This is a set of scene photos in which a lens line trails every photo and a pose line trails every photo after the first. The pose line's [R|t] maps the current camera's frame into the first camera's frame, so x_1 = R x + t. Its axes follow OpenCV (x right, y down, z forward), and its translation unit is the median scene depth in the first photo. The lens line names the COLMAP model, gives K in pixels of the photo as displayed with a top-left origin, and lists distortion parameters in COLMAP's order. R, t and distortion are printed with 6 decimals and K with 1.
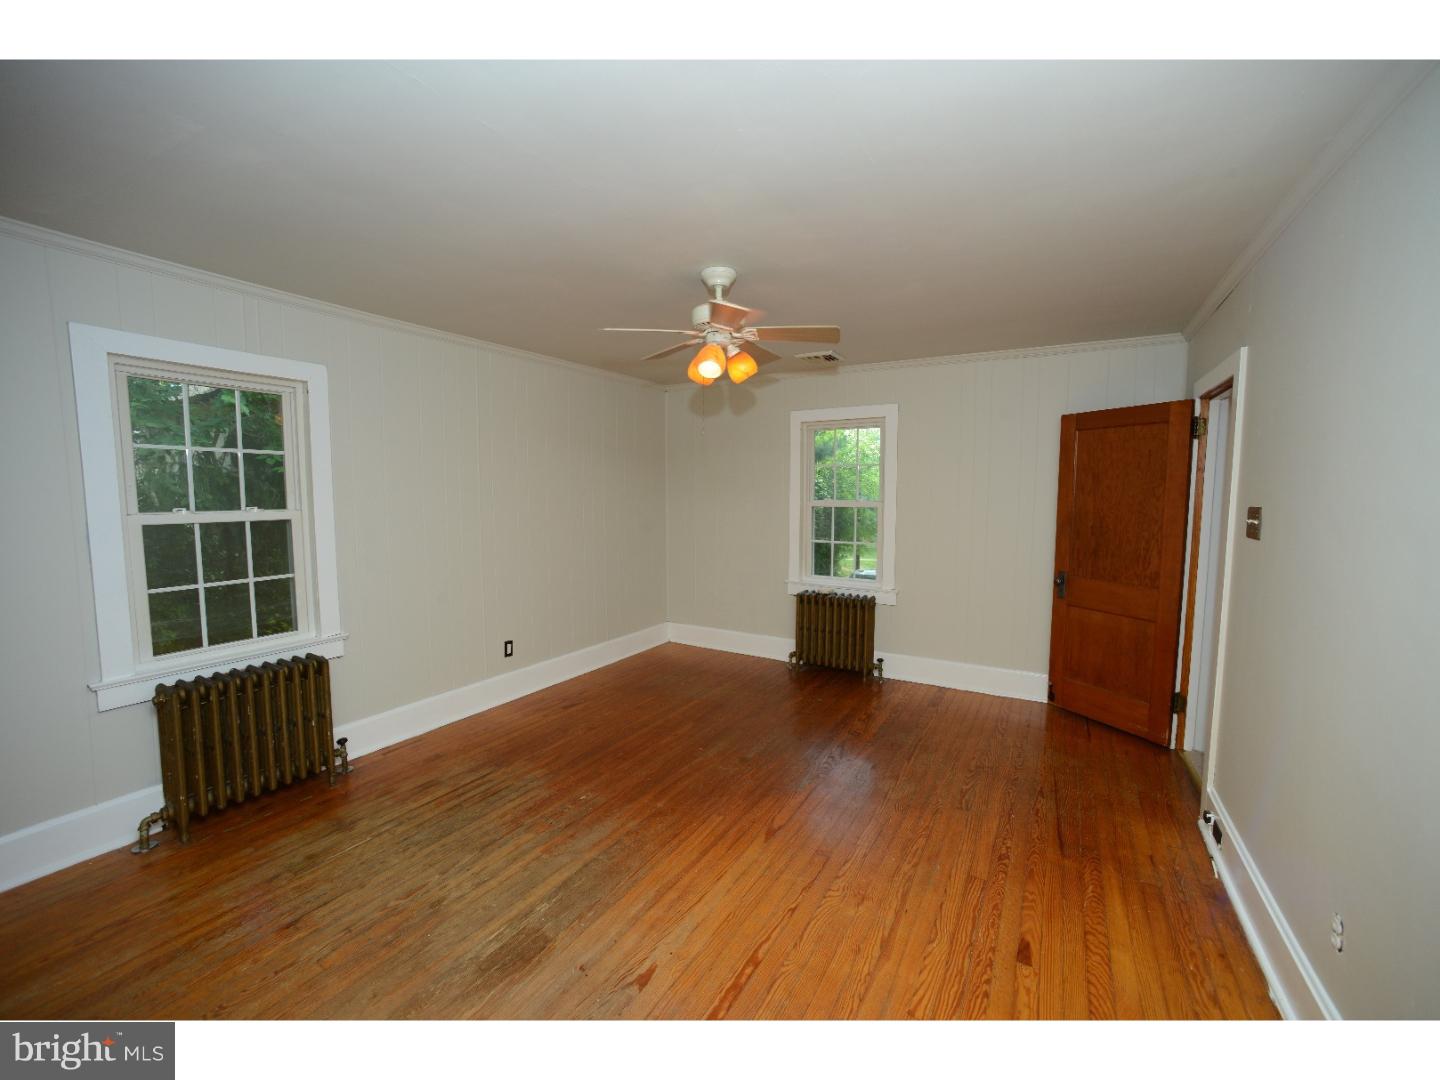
lens RADIAL K [[573.0, 0, 716.6], [0, 573.0, 537.5], [0, 0, 1]] dist [-0.064752, 0.030340]
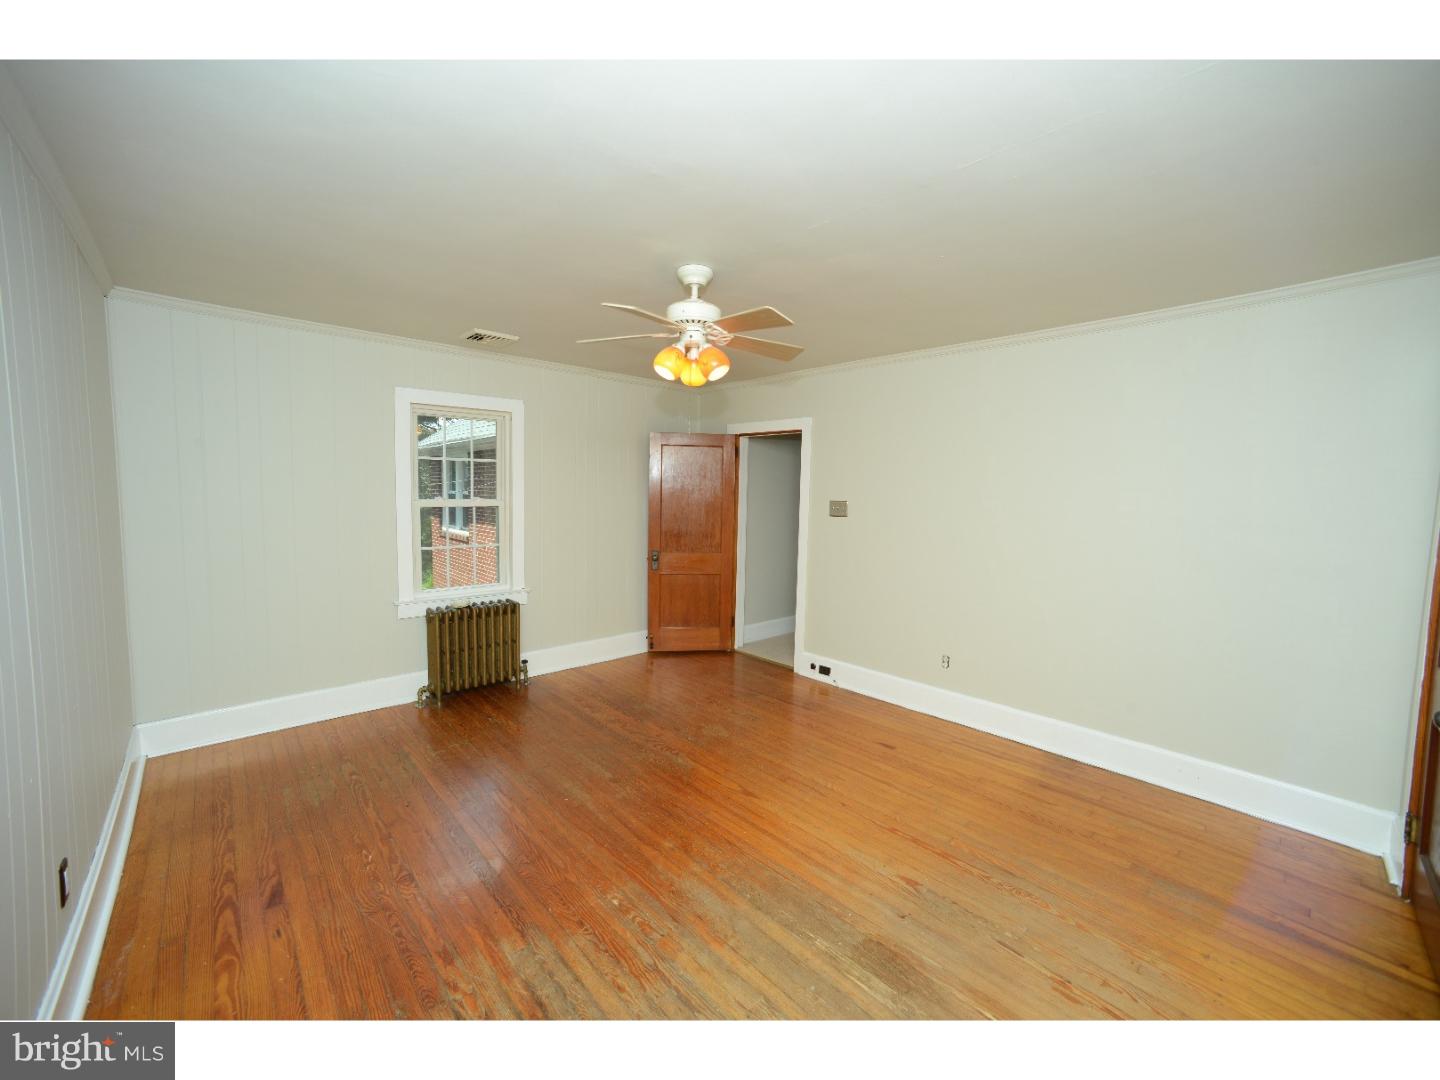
lens RADIAL K [[573.0, 0, 716.6], [0, 573.0, 537.5], [0, 0, 1]] dist [-0.064752, 0.030340]
pose [[0.274126, -0.077490, 0.958567, -0.884398], [0.061175, 0.996135, 0.063032, -0.064250], [-0.959746, 0.041361, 0.277807, 0.646773]]
